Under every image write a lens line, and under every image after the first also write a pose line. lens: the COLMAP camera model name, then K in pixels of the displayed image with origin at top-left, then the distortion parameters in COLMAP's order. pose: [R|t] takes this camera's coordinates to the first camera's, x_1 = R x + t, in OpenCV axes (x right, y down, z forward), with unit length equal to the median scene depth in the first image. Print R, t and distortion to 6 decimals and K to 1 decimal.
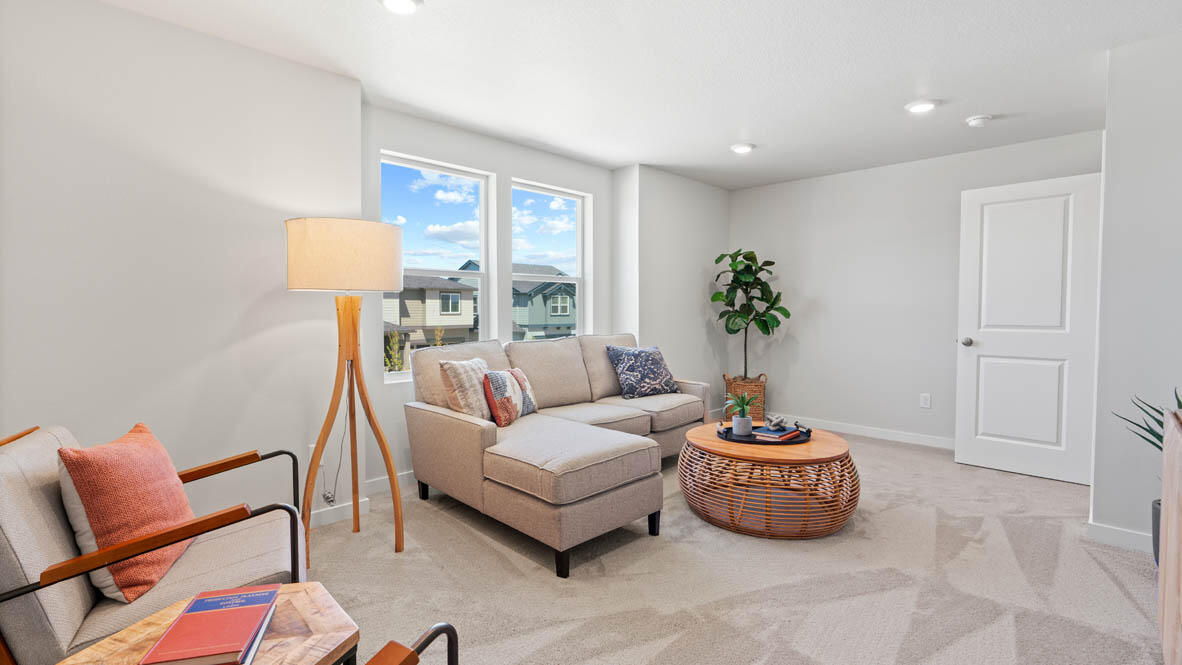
lens RADIAL K [[547.5, 0, 591.2], [0, 547.5, 330.5], [0, 0, 1]] dist [-0.013856, 0.002272]
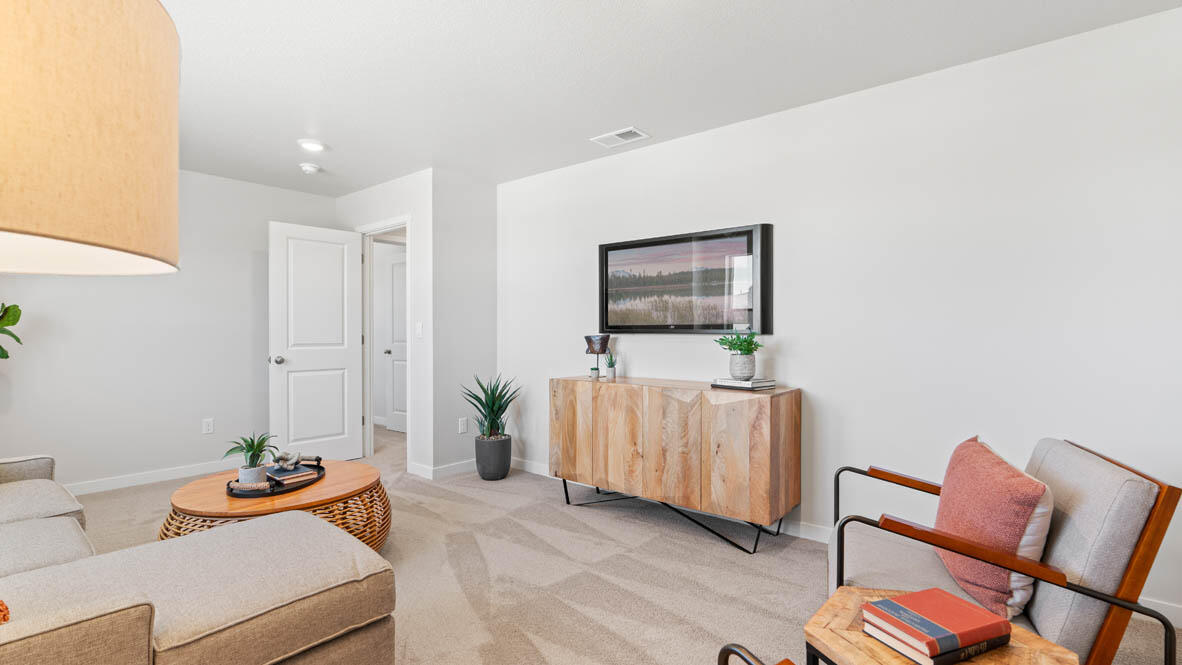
lens RADIAL K [[547.5, 0, 591.3], [0, 547.5, 332.7], [0, 0, 1]] dist [-0.013856, 0.002272]
pose [[-0.094991, -0.007139, 0.995453, -0.578802], [0.038029, 0.999218, 0.010795, -0.027721], [-0.994751, 0.038881, -0.094645, 0.594898]]
